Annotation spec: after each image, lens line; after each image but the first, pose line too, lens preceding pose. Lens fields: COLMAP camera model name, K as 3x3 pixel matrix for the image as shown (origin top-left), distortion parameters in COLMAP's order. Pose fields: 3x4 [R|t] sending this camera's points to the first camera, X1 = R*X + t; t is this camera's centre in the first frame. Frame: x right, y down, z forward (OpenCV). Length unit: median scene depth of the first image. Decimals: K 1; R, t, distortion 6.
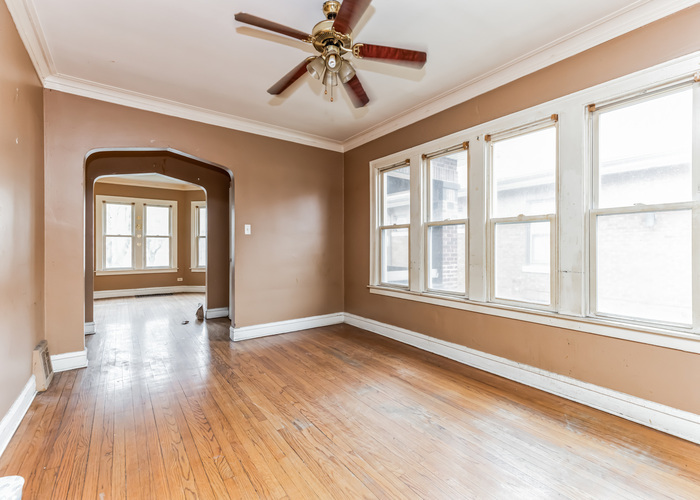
lens RADIAL K [[297.4, 0, 364.3], [0, 297.4, 244.7], [0, 0, 1]] dist [0.002734, 0.000221]
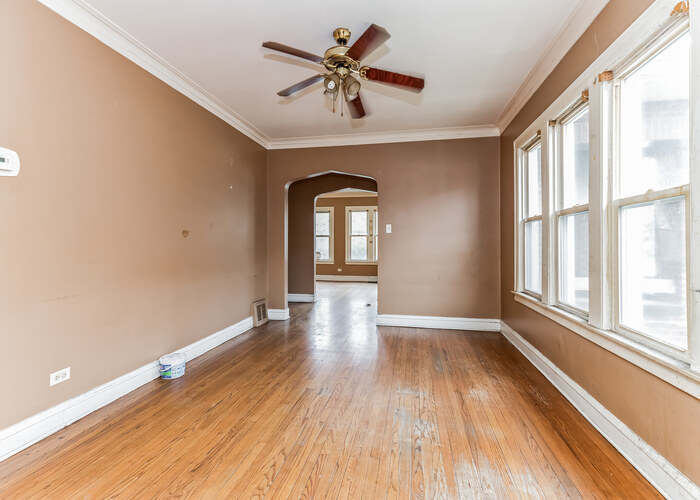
lens RADIAL K [[317.4, 0, 383.1], [0, 317.4, 242.3], [0, 0, 1]] dist [0.001034, -0.000070]
pose [[0.708205, -0.001267, -0.706006, 0.528560], [0.001049, 0.999999, -0.000743, 0.002194], [0.706006, -0.000214, 0.708206, 0.161269]]
